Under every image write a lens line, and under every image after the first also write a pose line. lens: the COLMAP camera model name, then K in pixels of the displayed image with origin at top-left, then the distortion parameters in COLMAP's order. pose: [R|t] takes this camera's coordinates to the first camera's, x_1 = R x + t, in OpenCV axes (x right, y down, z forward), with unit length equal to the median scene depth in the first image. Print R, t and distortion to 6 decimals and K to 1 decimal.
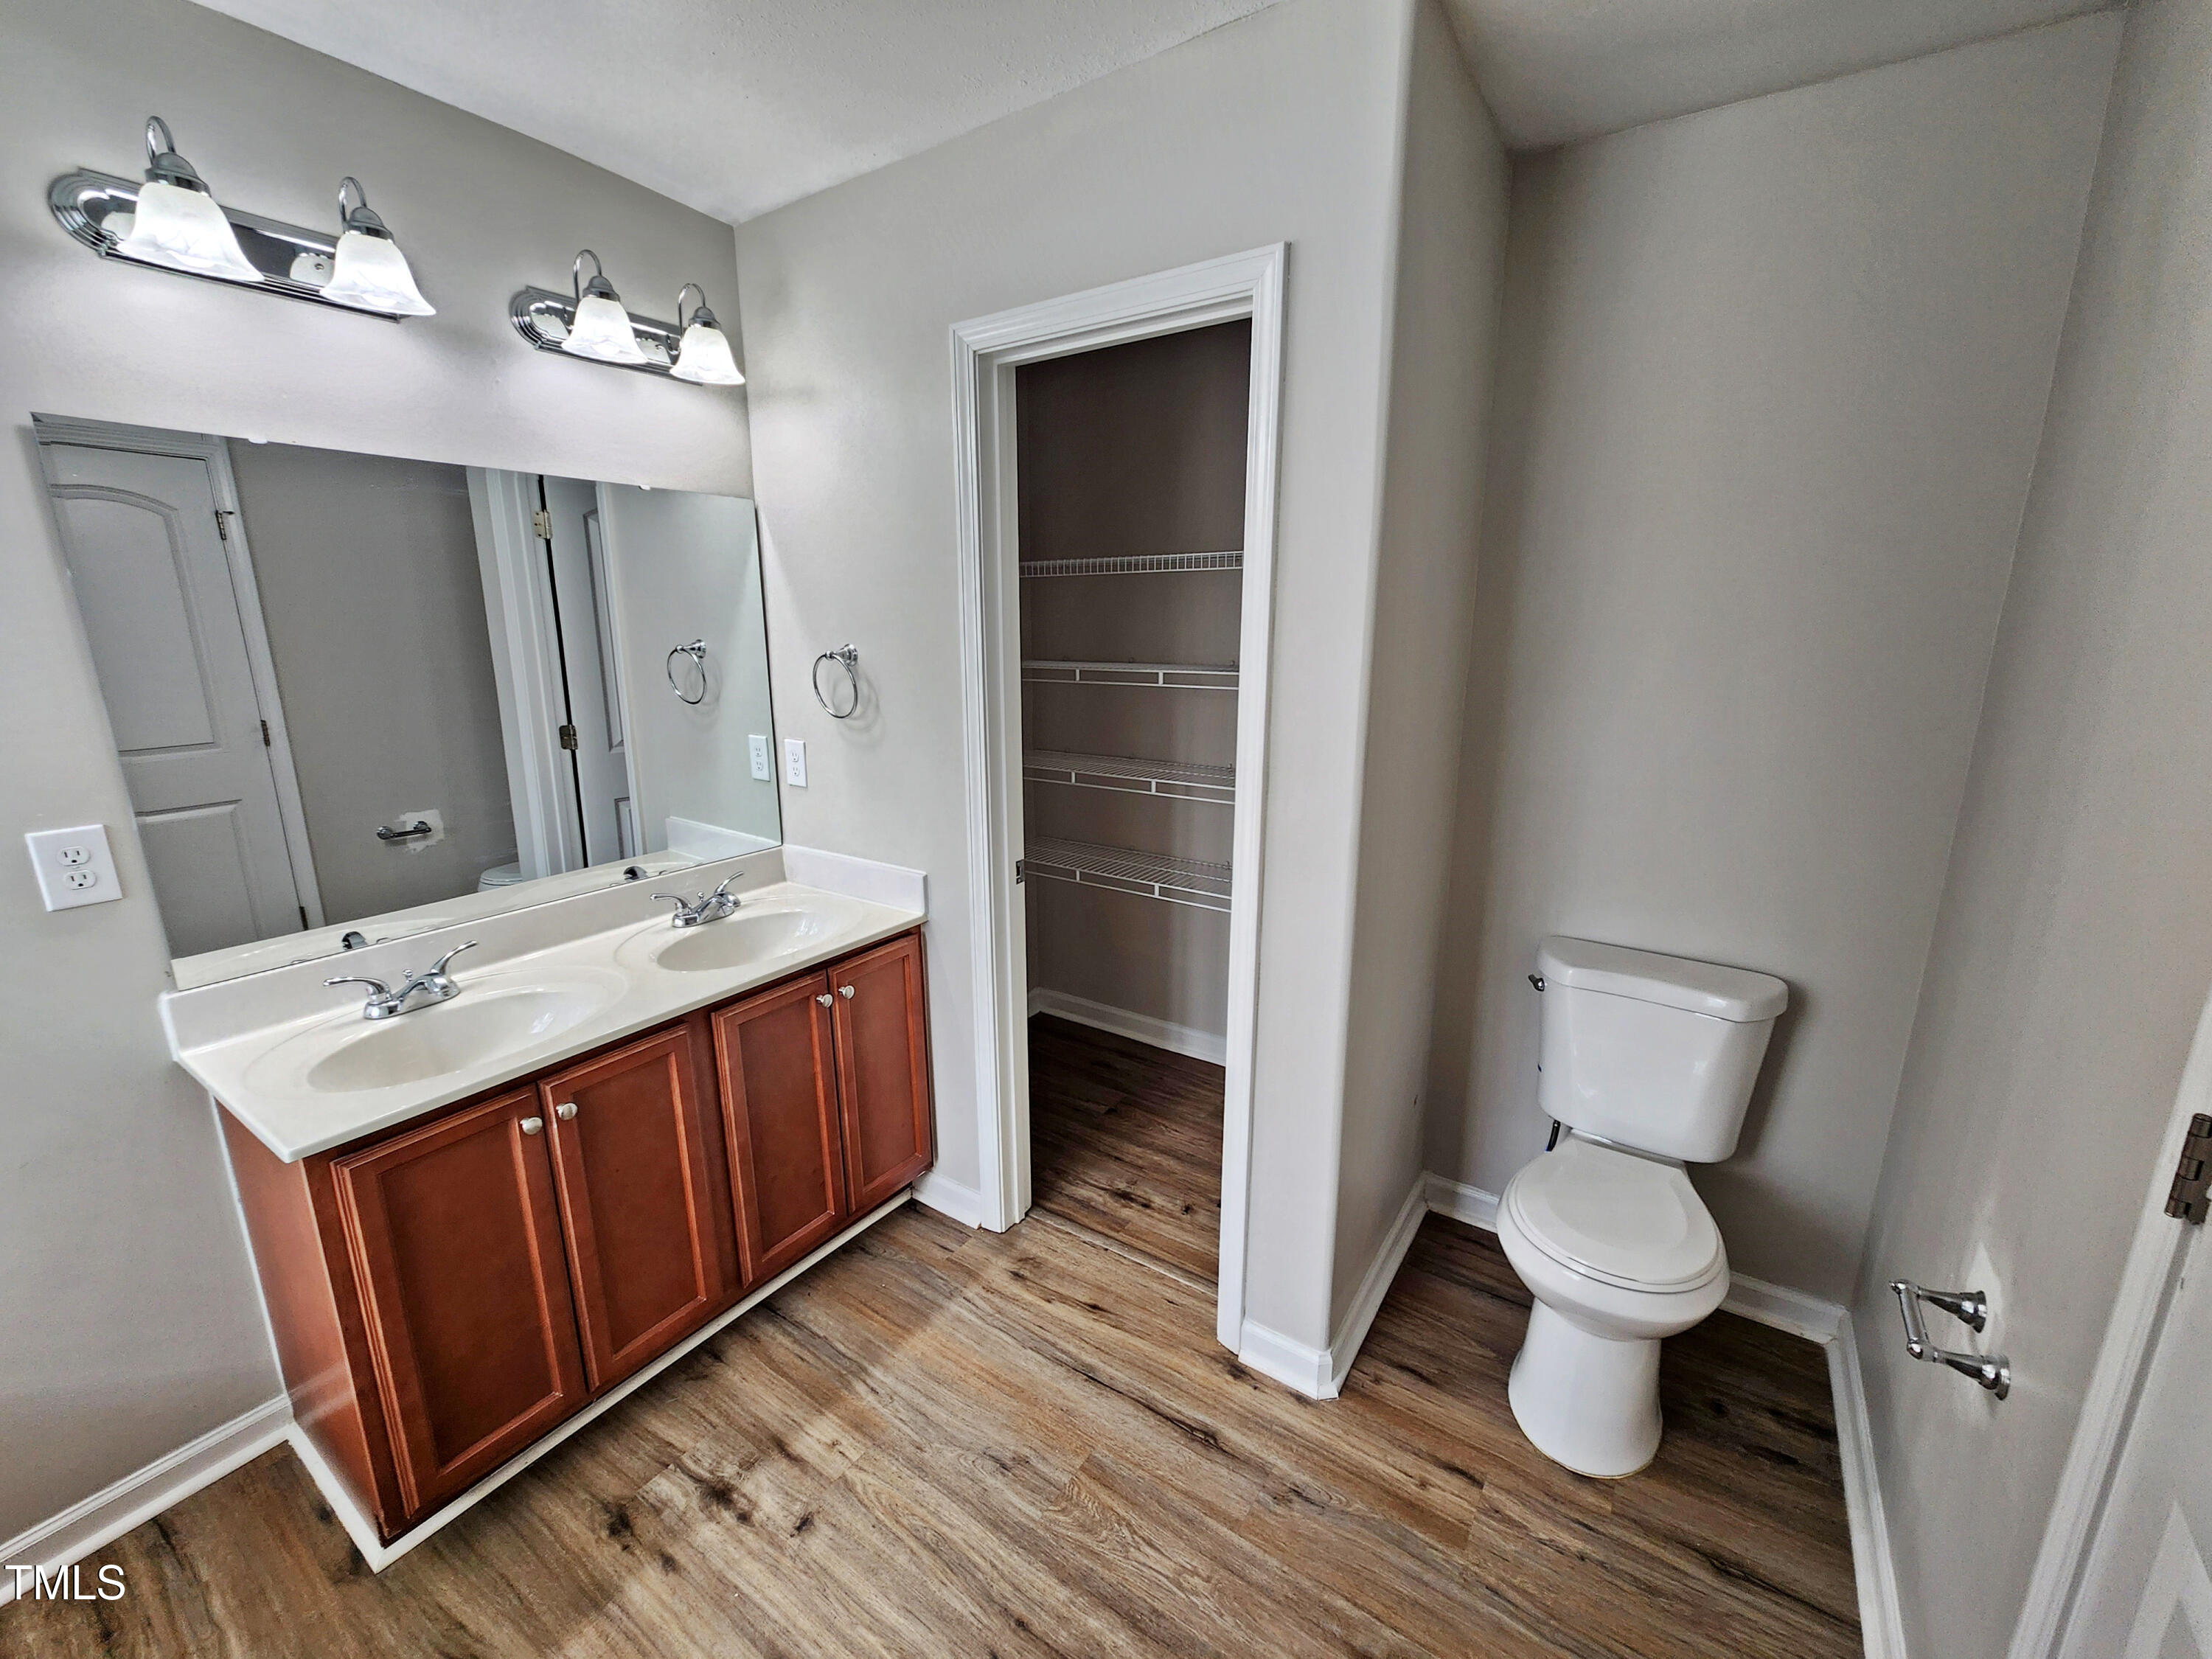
lens RADIAL K [[916.6, 0, 1092.8], [0, 916.6, 831.6], [0, 0, 1]] dist [0.000663, 0.000817]
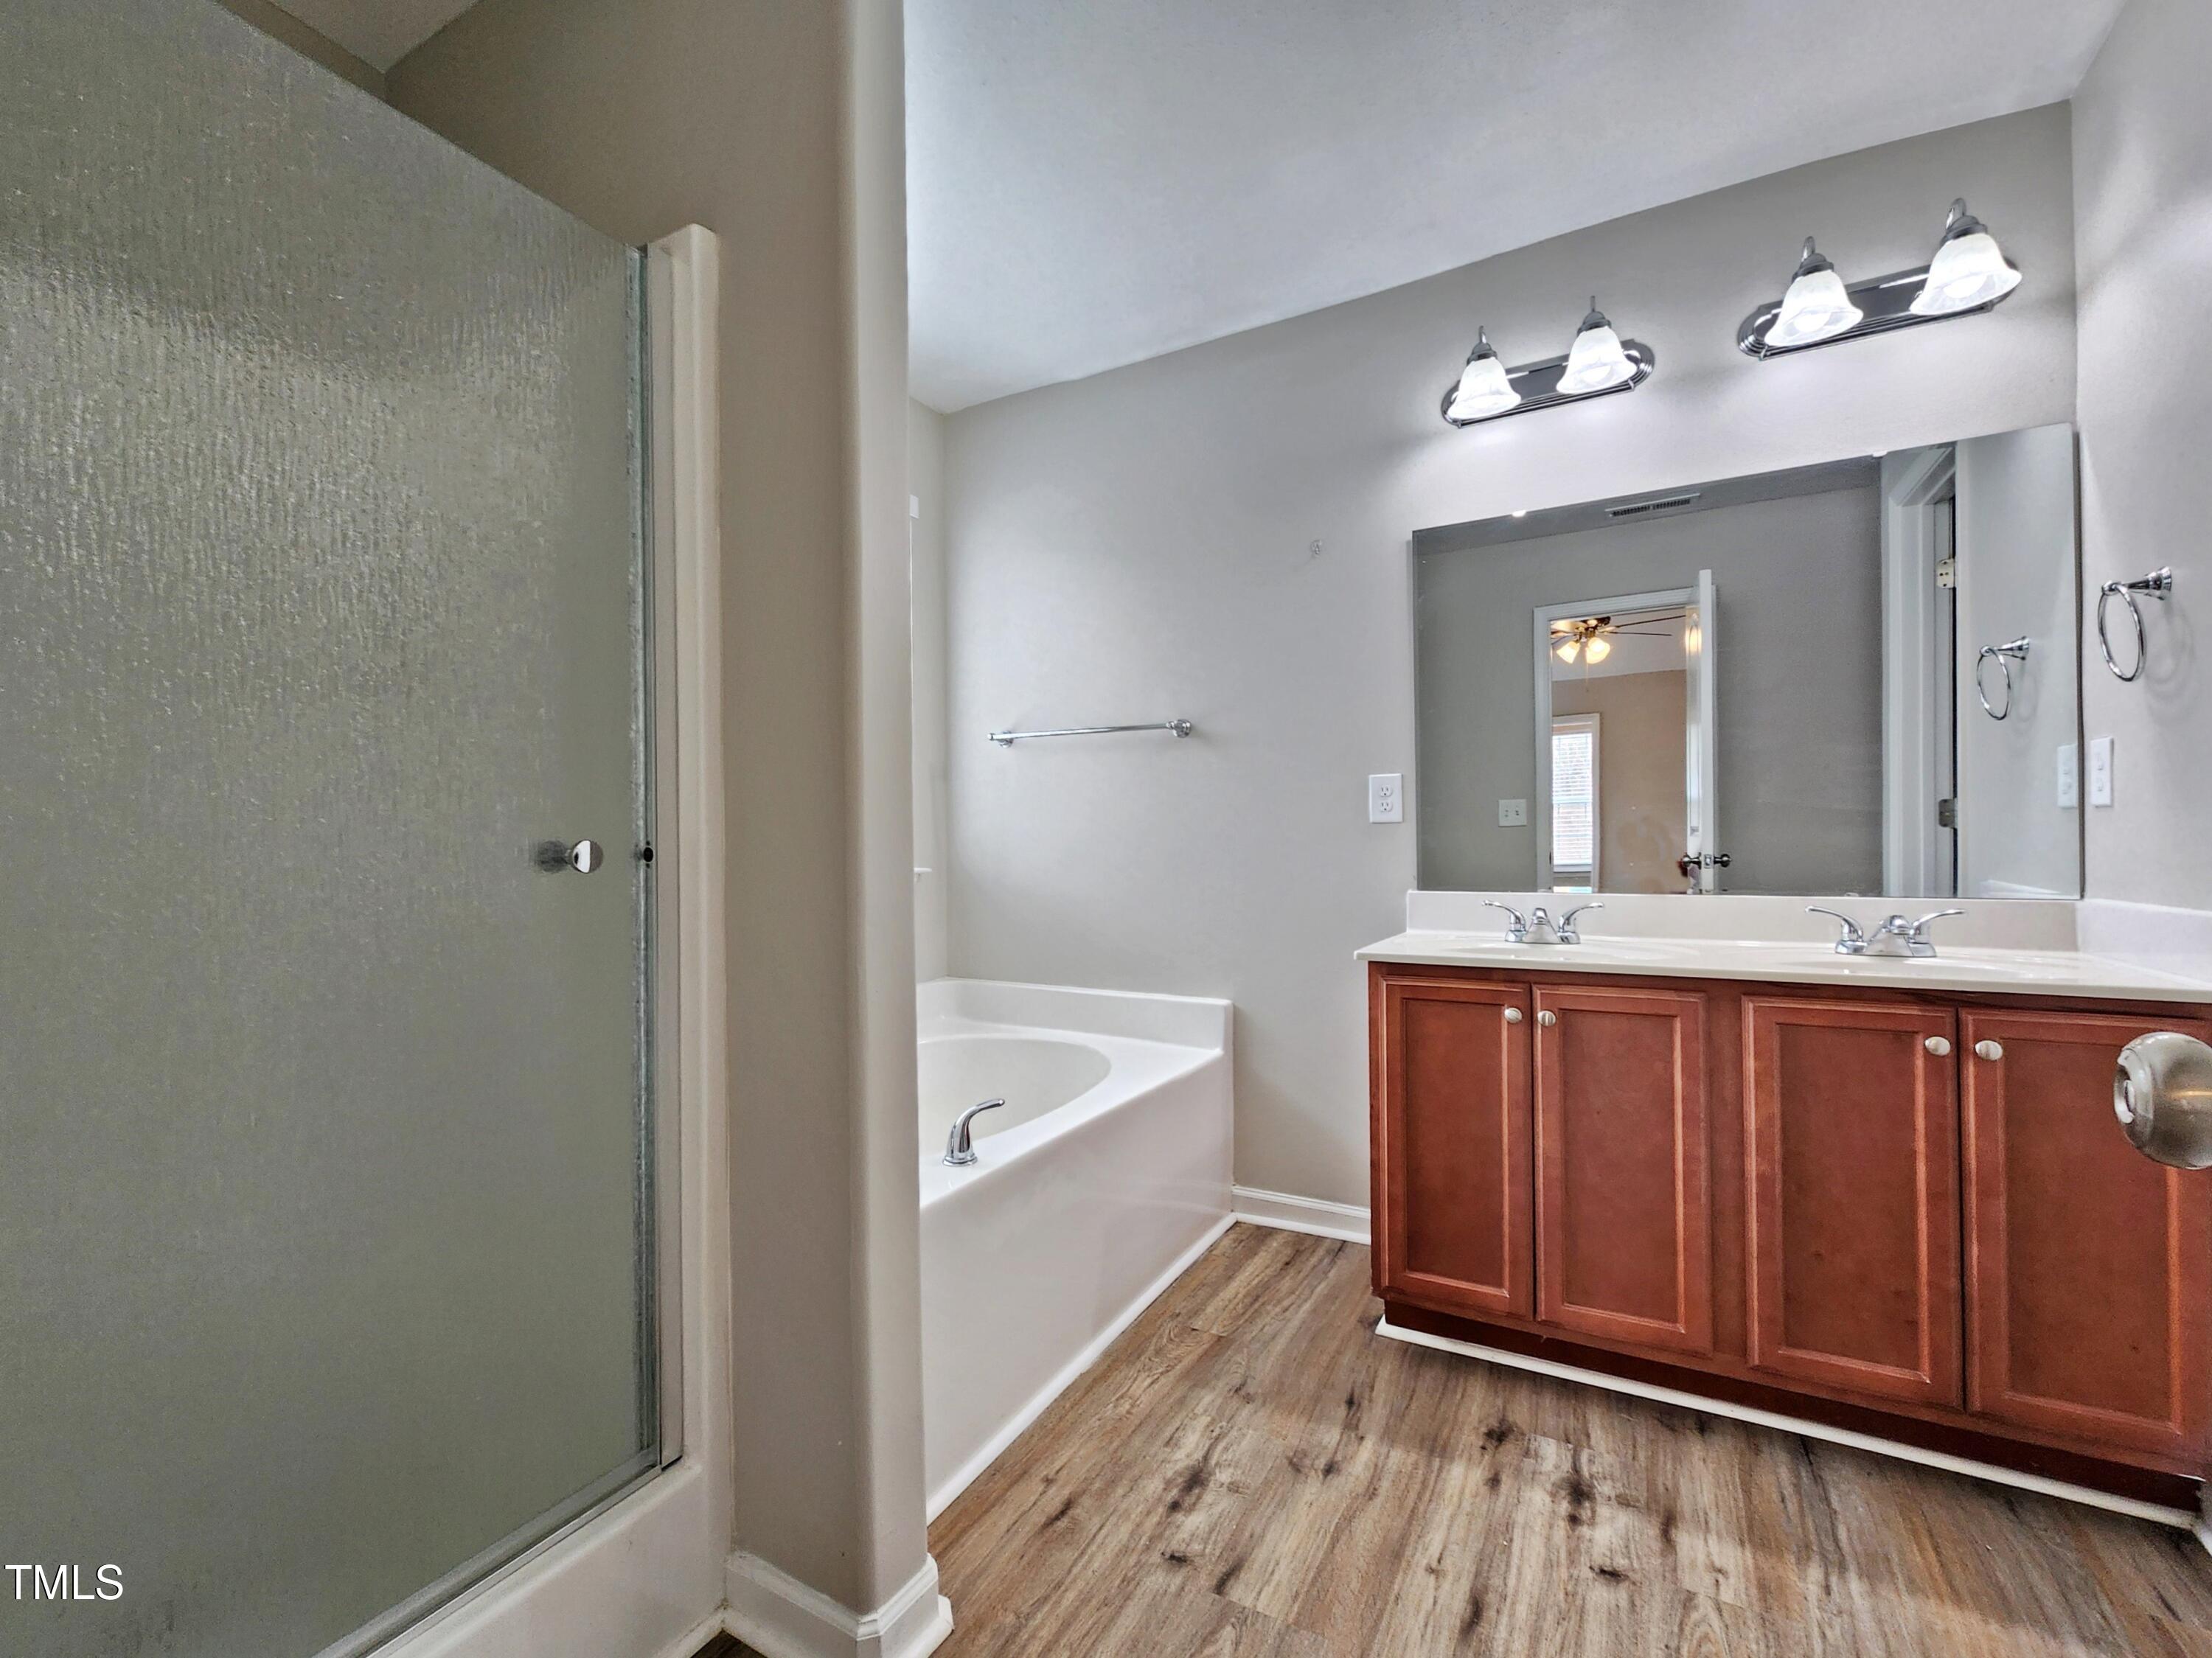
lens RADIAL K [[944.2, 0, 1083.5], [0, 944.2, 841.6], [0, 0, 1]] dist [0.001317, -0.003727]
pose [[0.079351, 0.004470, -0.996837, 0.442026], [-0.222431, 0.974857, -0.013335, 0.214090], [0.971714, 0.222786, 0.078350, 0.303881]]
